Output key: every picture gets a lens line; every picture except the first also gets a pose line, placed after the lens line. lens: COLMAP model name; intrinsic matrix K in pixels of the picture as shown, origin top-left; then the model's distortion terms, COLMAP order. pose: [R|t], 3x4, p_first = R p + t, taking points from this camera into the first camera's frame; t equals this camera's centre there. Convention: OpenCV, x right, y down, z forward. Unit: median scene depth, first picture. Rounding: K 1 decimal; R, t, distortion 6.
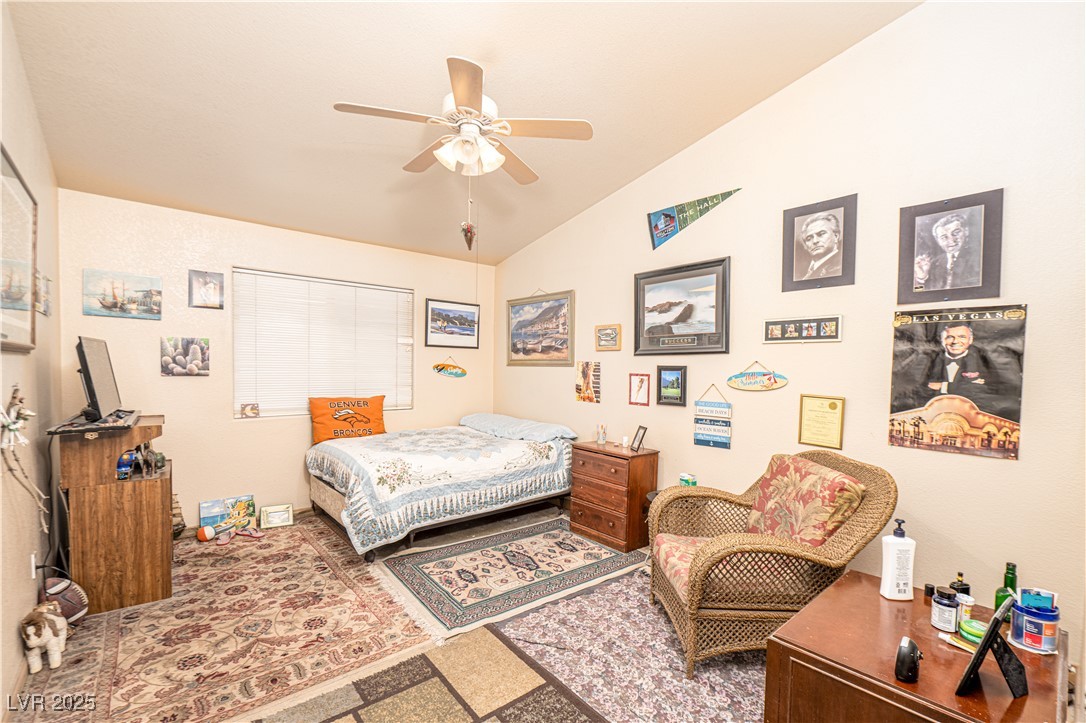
lens RADIAL K [[461.0, 0, 566.8], [0, 461.0, 382.8], [0, 0, 1]] dist [-0.008667, -0.000341]
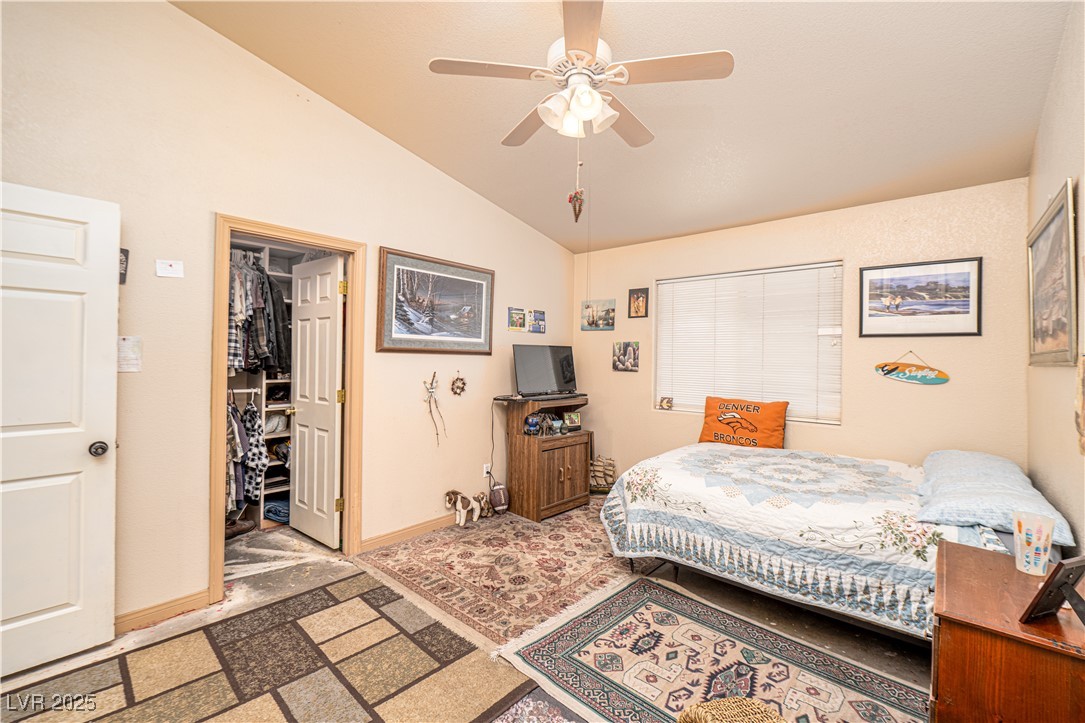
lens RADIAL K [[460.5, 0, 545.2], [0, 460.5, 355.4], [0, 0, 1]] dist [-0.008667, -0.000341]
pose [[0.117188, -0.019419, -0.992920, 0.445459], [-0.048075, 0.998526, -0.025203, -0.016096], [0.991945, 0.050688, 0.116082, 0.631159]]
